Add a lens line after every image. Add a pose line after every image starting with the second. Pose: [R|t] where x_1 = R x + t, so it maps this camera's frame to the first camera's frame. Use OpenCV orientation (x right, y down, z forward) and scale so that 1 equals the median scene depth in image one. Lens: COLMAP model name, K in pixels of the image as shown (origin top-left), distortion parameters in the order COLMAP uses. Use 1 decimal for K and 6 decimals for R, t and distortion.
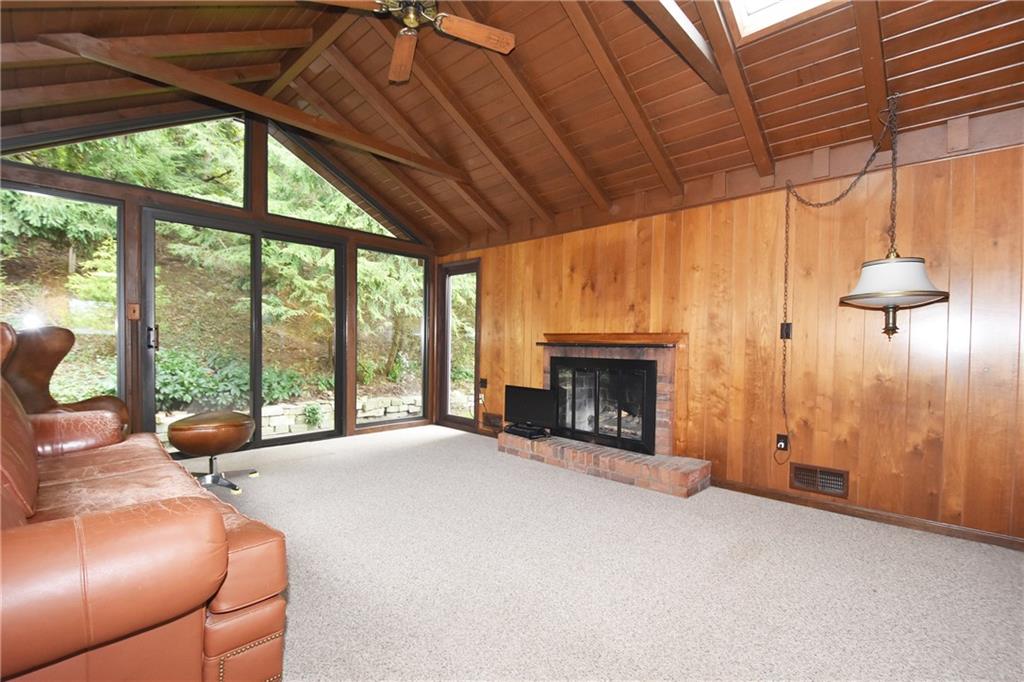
lens RADIAL K [[463.9, 0, 514.2], [0, 463.9, 344.4], [0, 0, 1]] dist [0.000953, -0.006680]
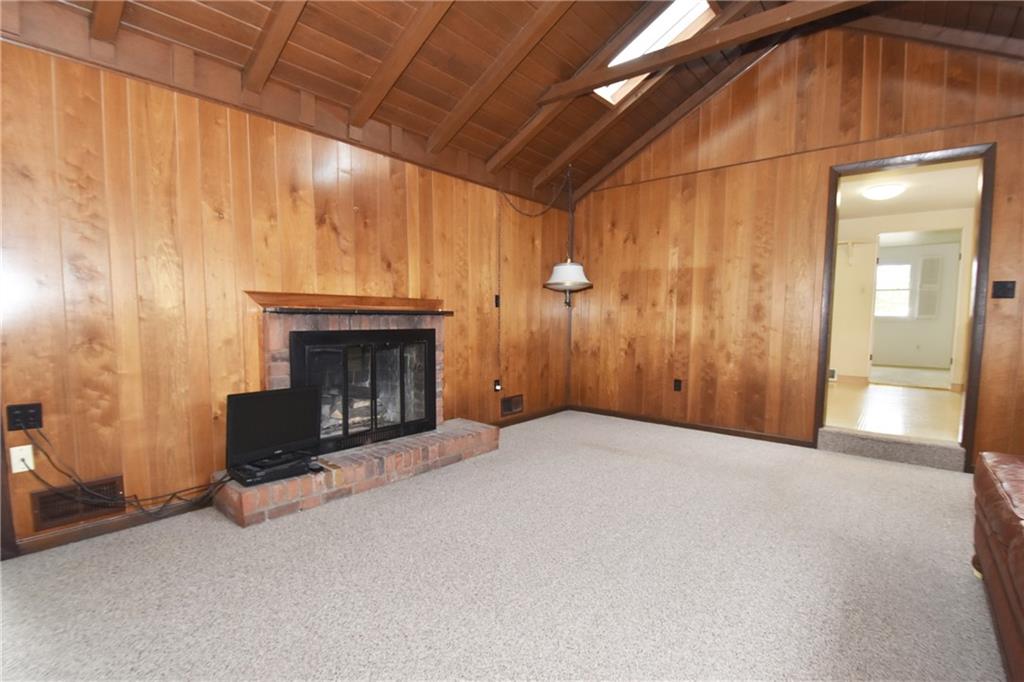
lens RADIAL K [[461.3, 0, 515.1], [0, 461.3, 345.3], [0, 0, 1]] dist [-0.005362, -0.000843]
pose [[-0.062157, -0.080419, 0.994821, -0.597275], [-0.010193, 0.996748, 0.079937, -0.007682], [-0.998014, -0.005172, -0.062775, 0.846191]]
